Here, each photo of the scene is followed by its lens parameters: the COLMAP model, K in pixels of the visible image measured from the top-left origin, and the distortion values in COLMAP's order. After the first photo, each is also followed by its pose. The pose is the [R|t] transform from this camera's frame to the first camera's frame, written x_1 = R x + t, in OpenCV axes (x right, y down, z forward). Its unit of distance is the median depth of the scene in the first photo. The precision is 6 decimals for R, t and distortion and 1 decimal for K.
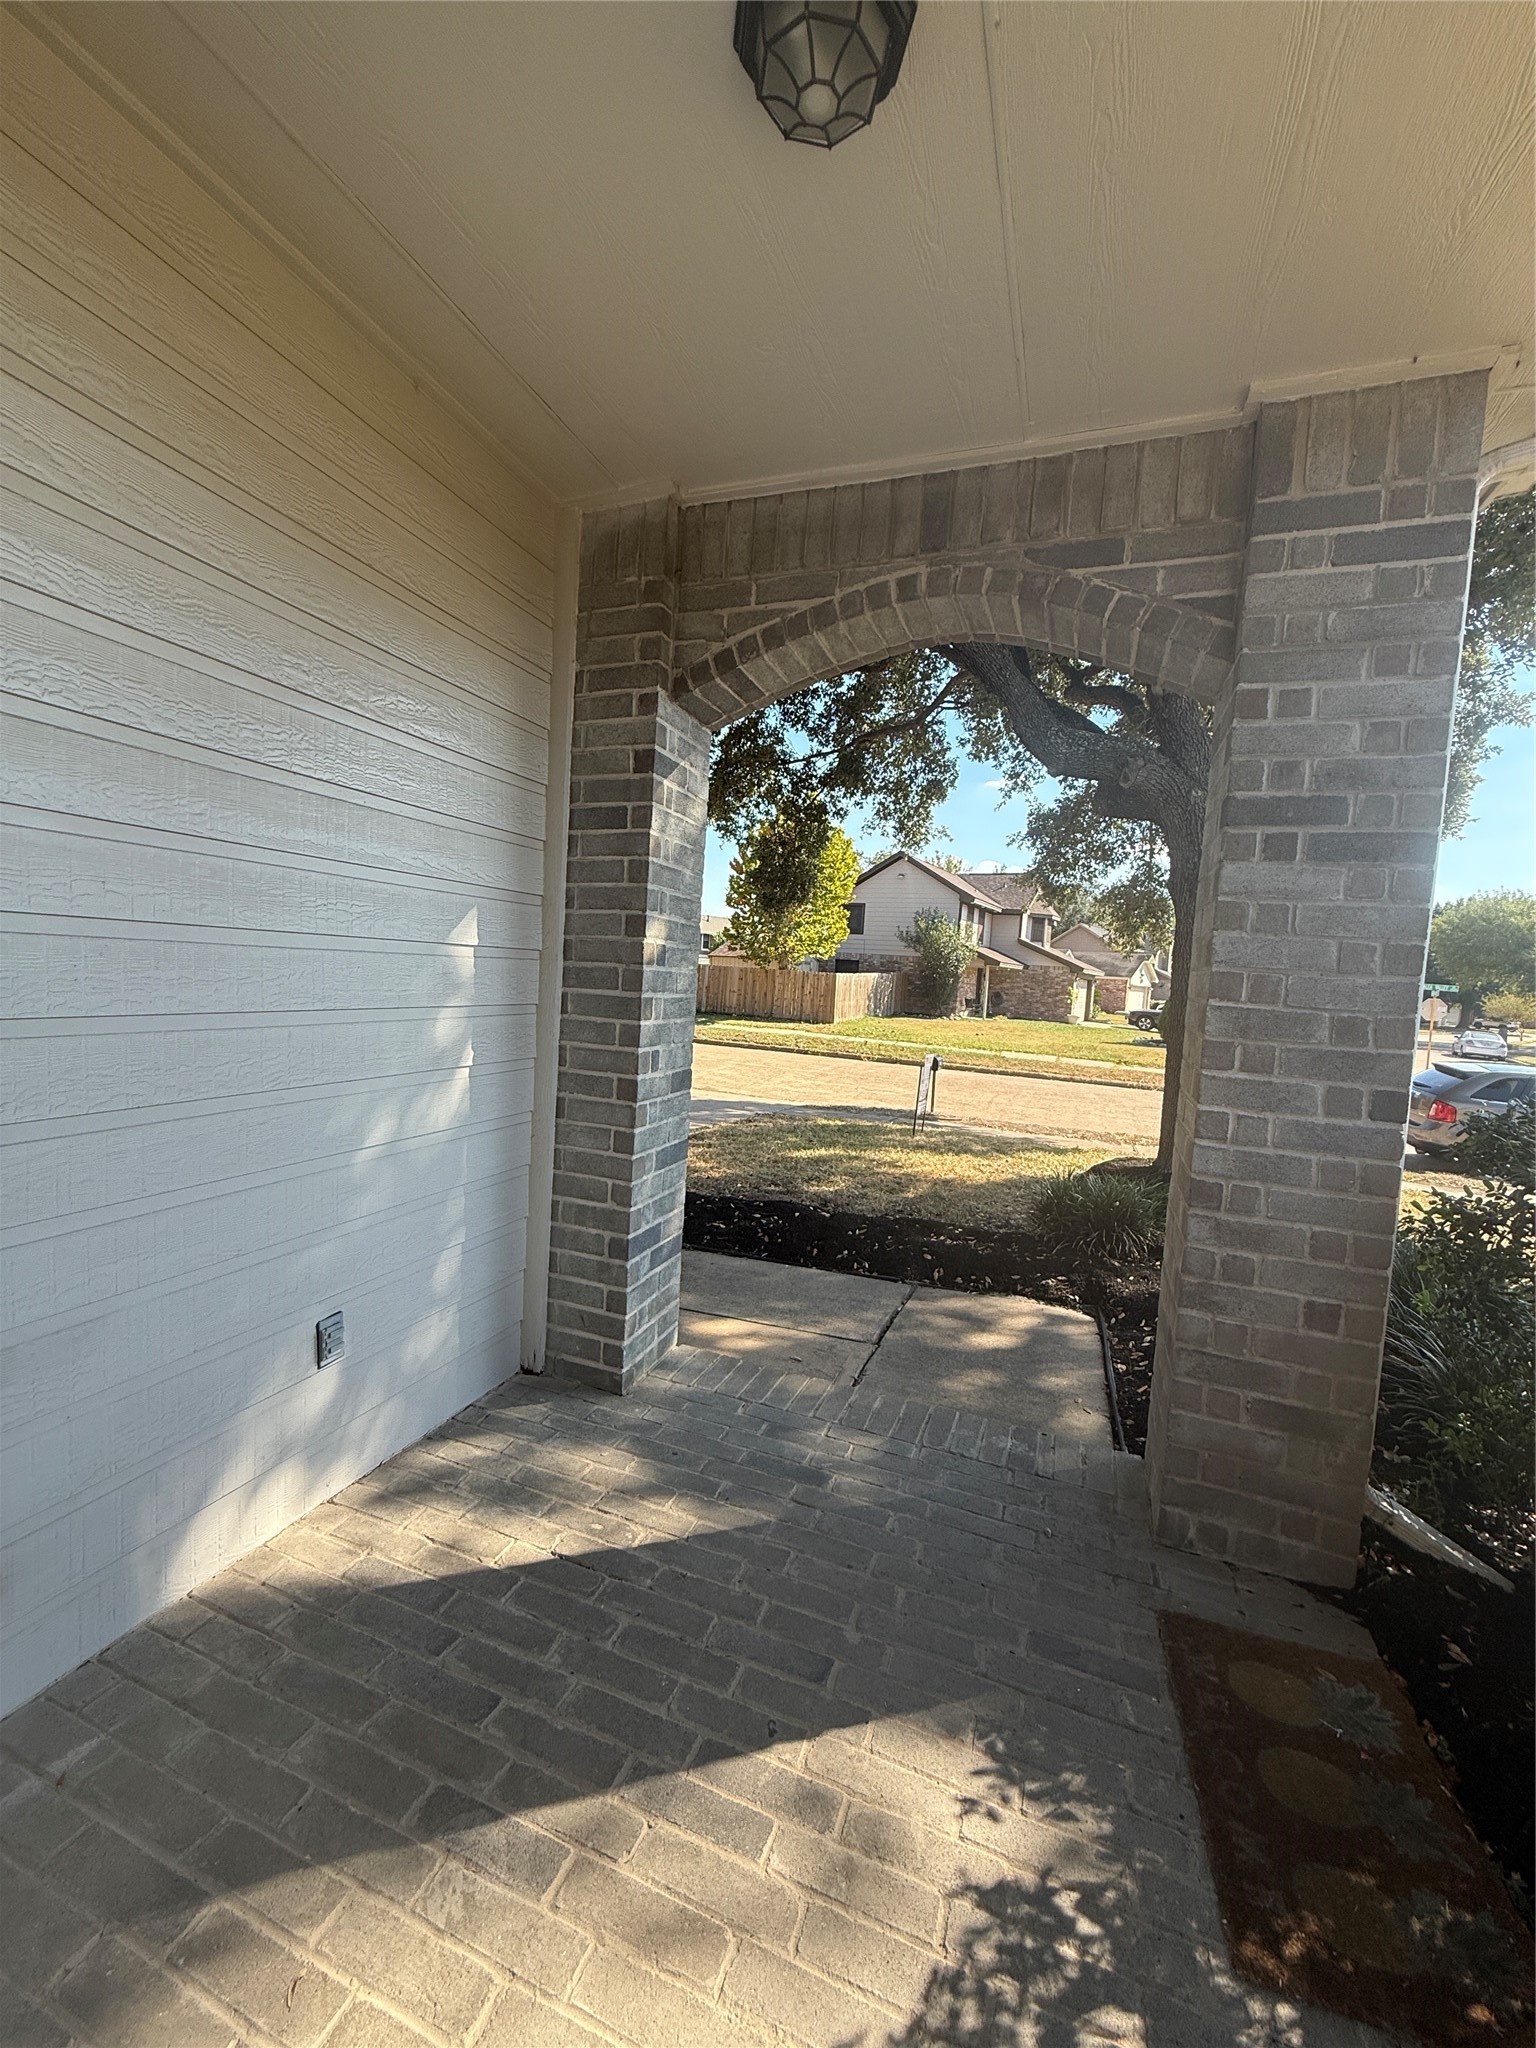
lens RADIAL K [[816.6, 0, 768.7], [0, 816.6, 1017.8], [0, 0, 1]] dist [-0.001952, 0.000642]
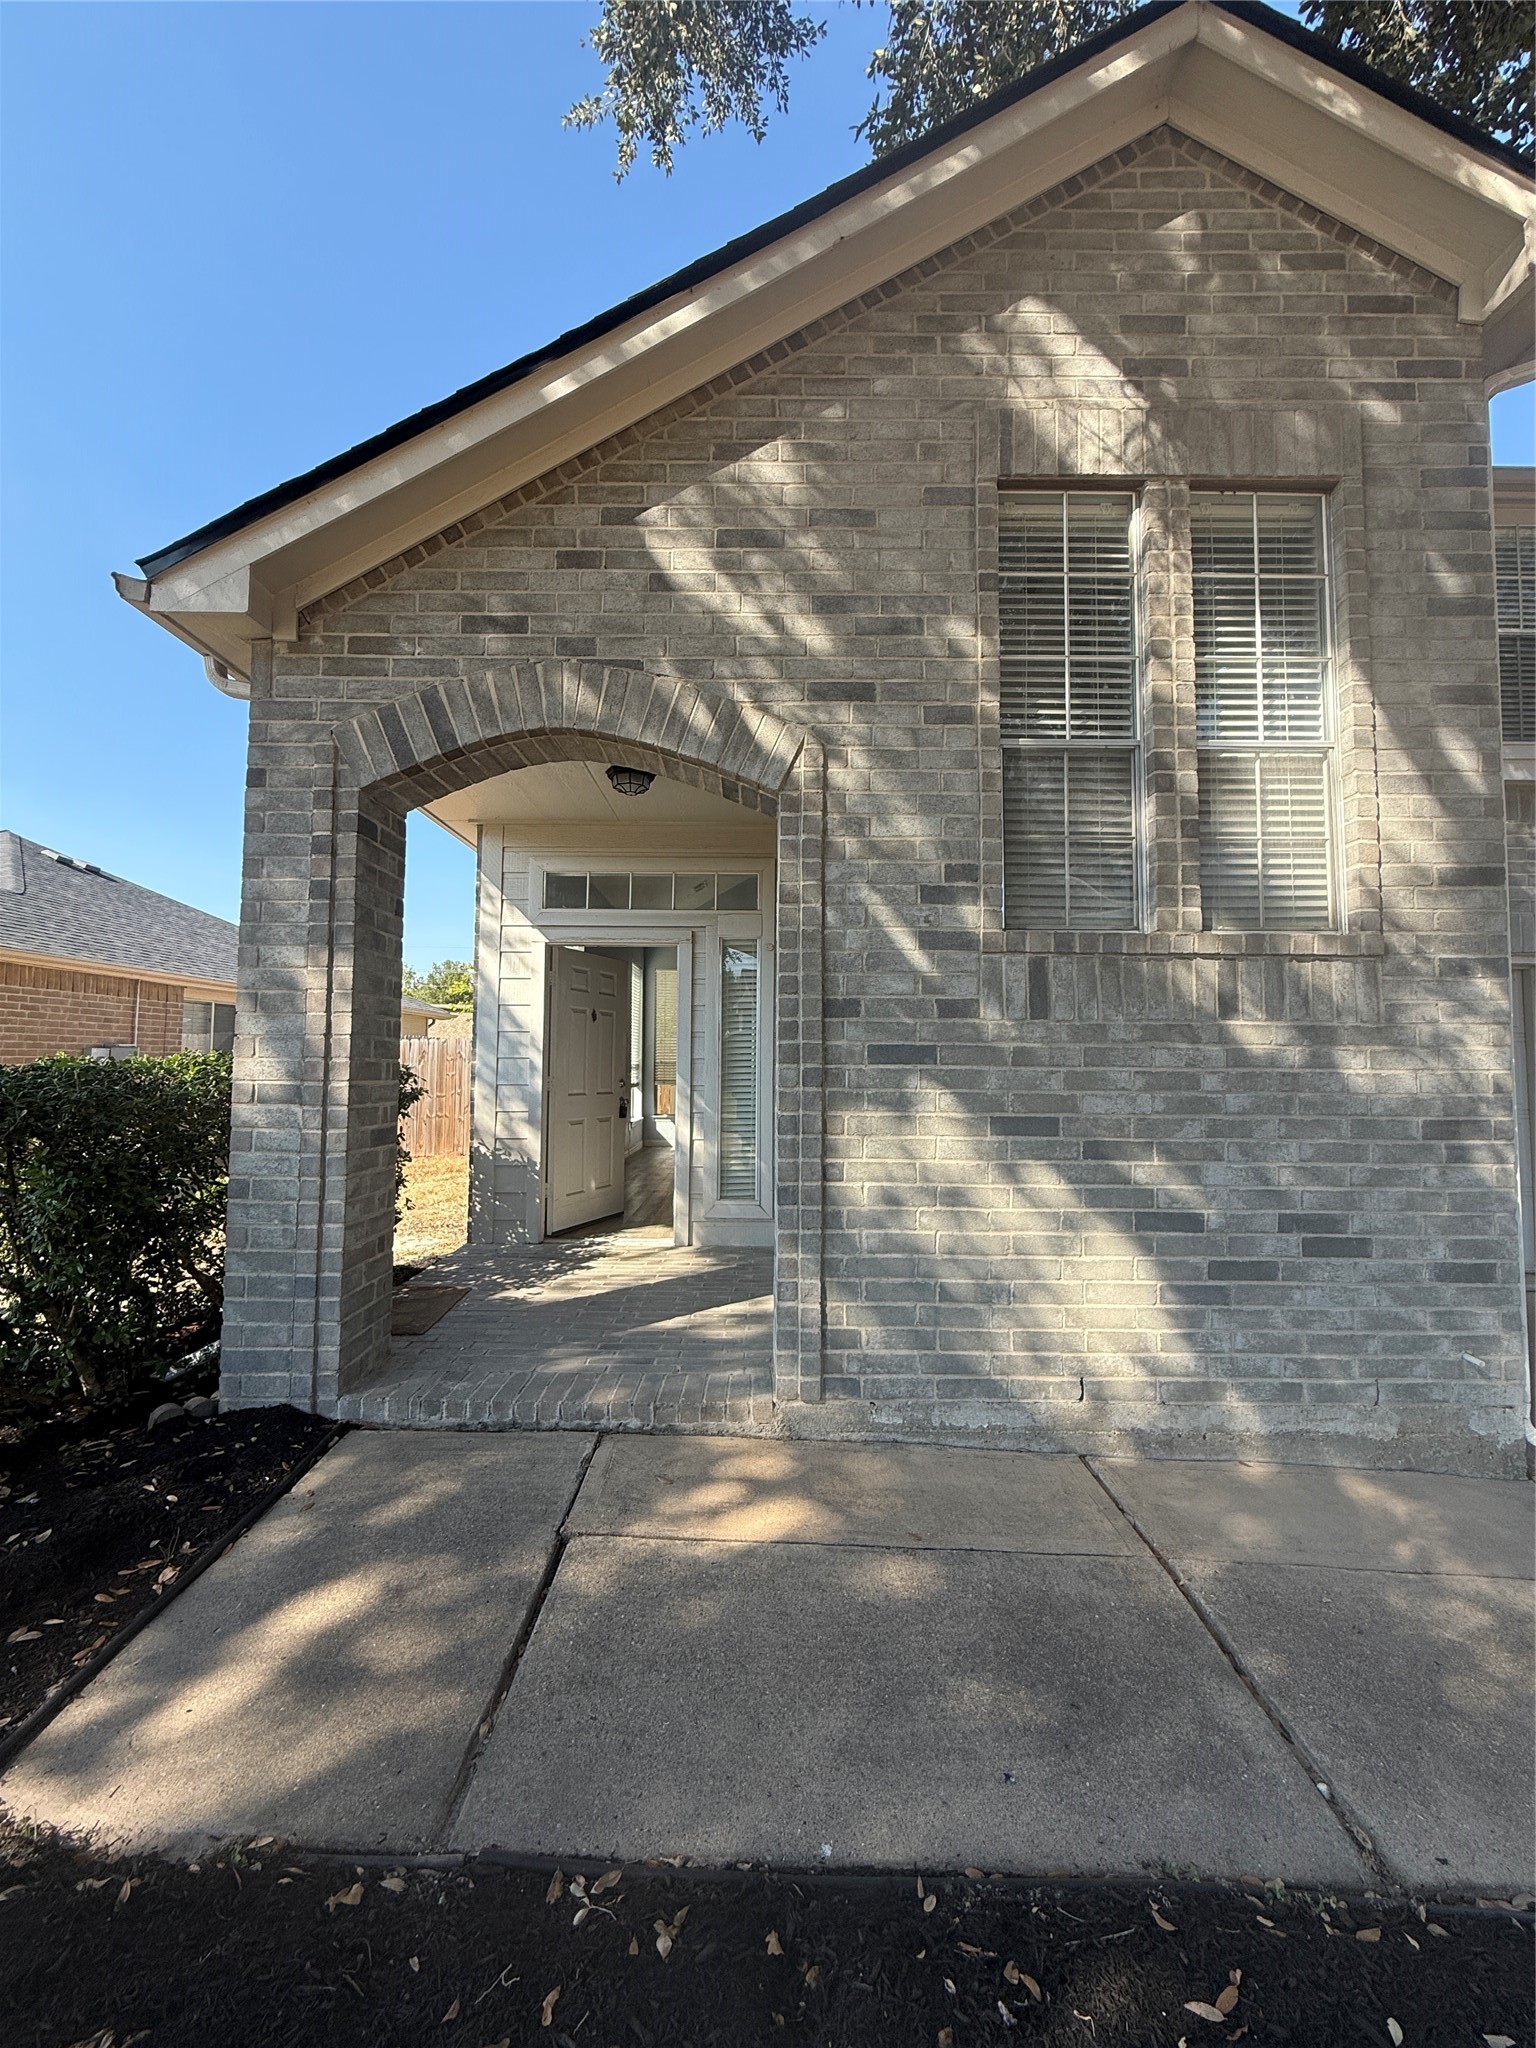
lens RADIAL K [[816.6, 0, 768.7], [0, 816.6, 1017.8], [0, 0, 1]] dist [-0.001952, 0.000642]
pose [[-0.933932, -0.085751, -0.347014, 0.226509], [-0.084064, 0.996261, -0.019944, -0.038905], [0.347426, 0.010545, -0.937648, 1.725212]]
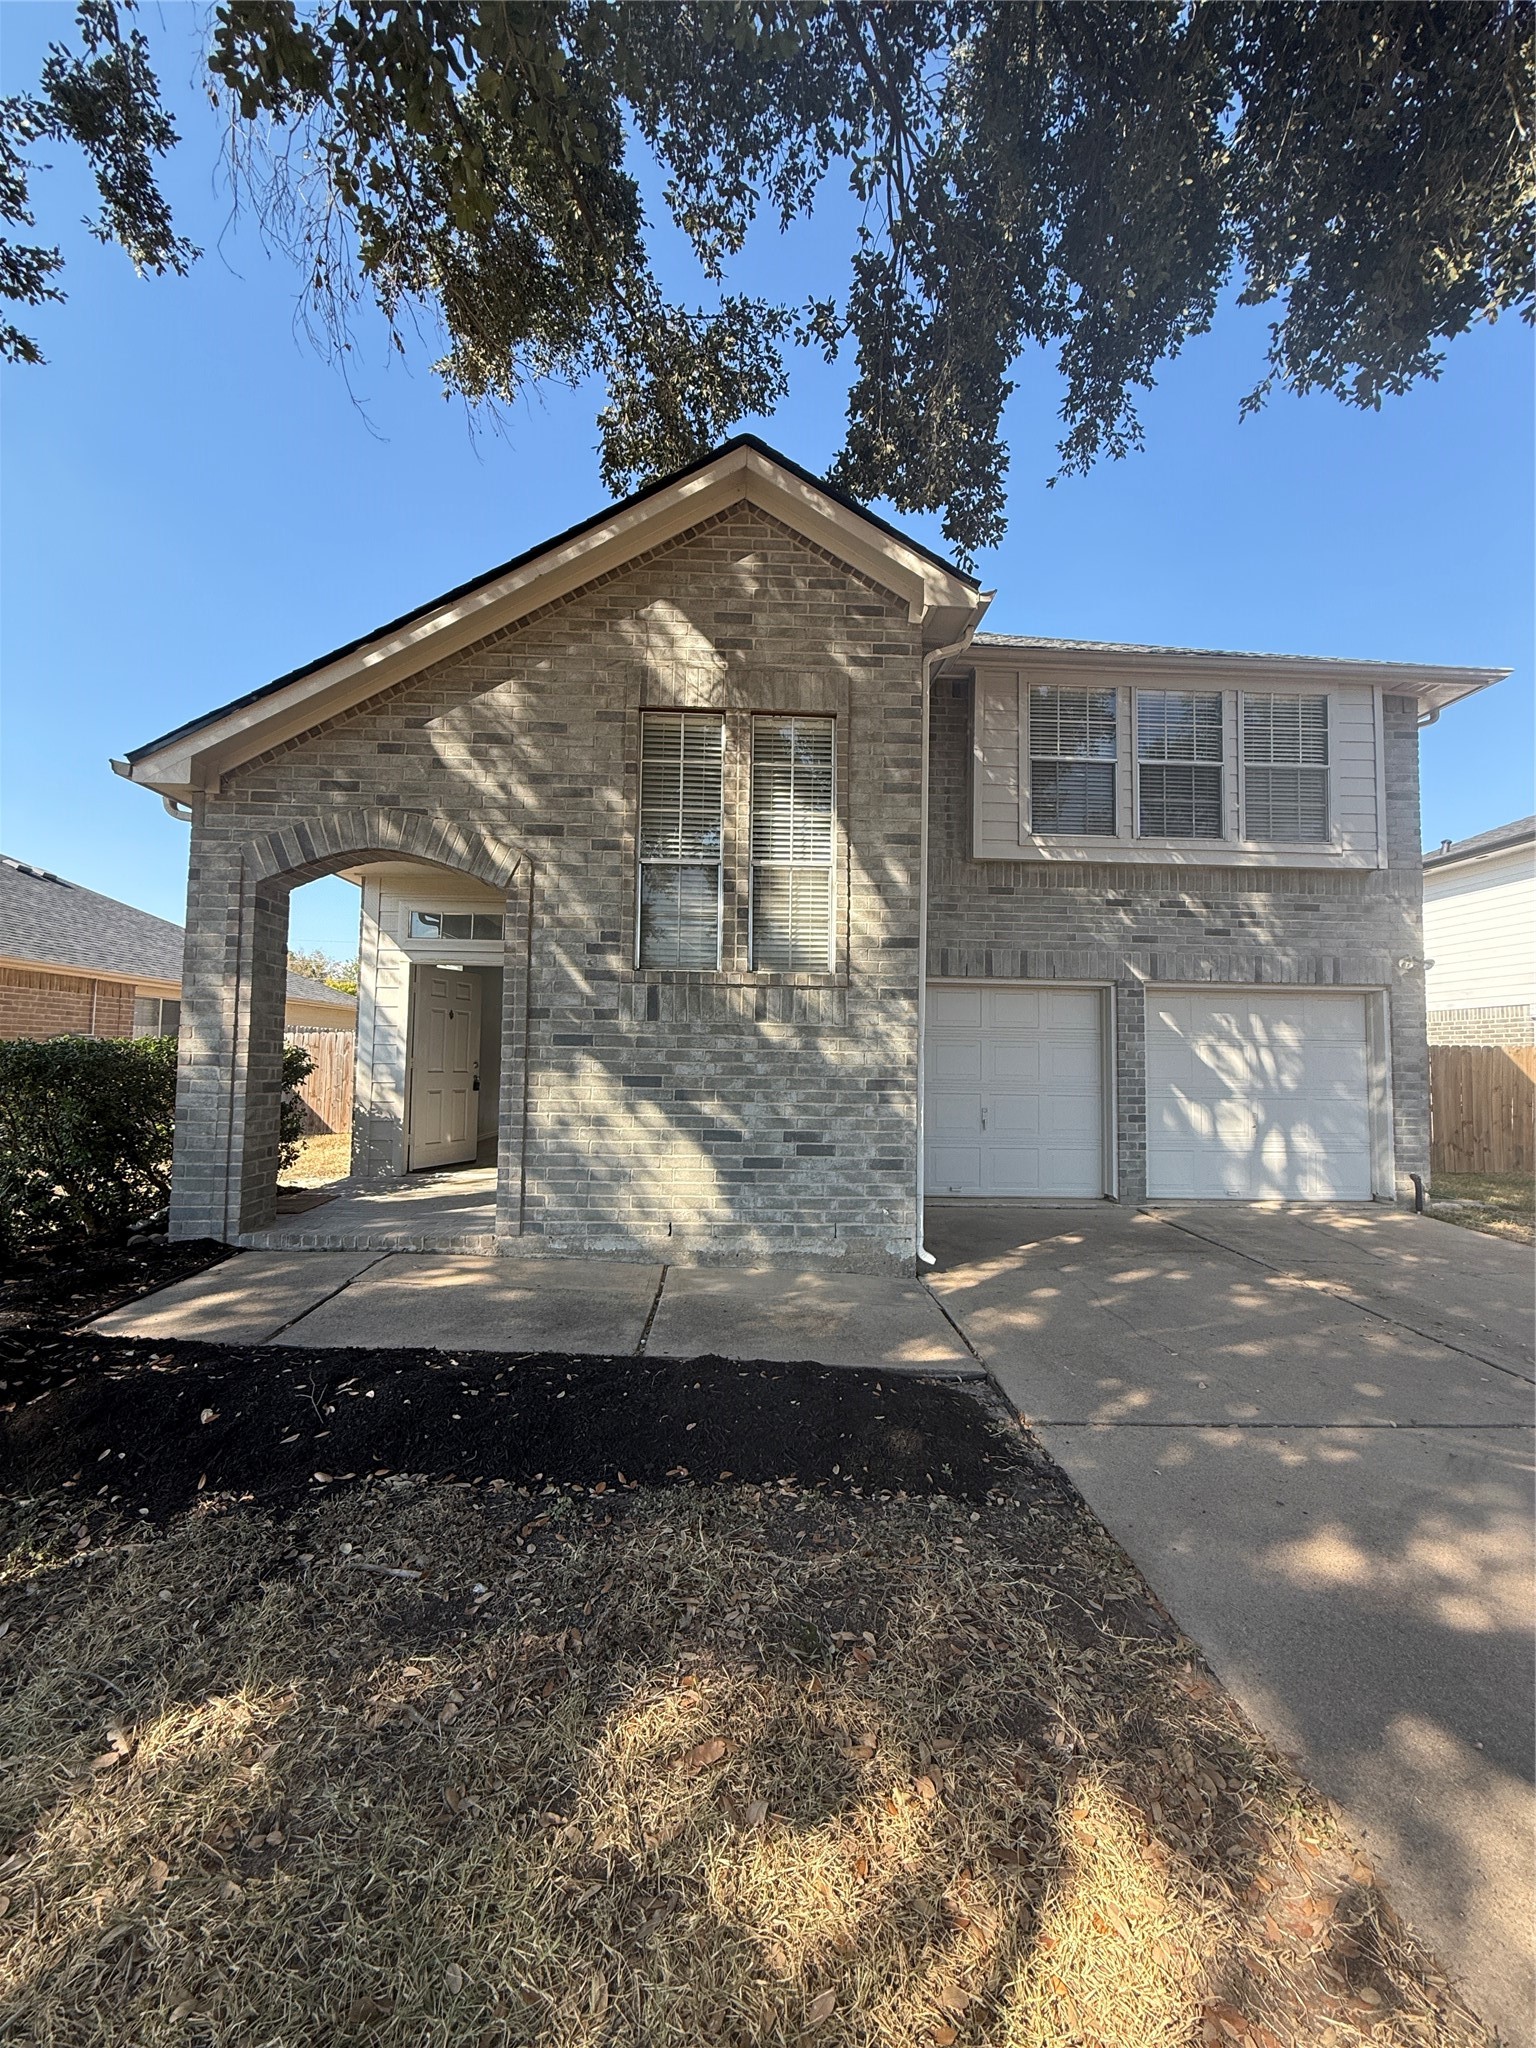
lens RADIAL K [[816.6, 0, 768.7], [0, 816.6, 1017.8], [0, 0, 1]] dist [-0.001952, 0.000642]
pose [[-0.916463, -0.094512, -0.388796, 0.036575], [-0.093198, 0.995398, -0.022287, -0.073465], [0.389113, 0.015810, -0.921054, 2.561005]]
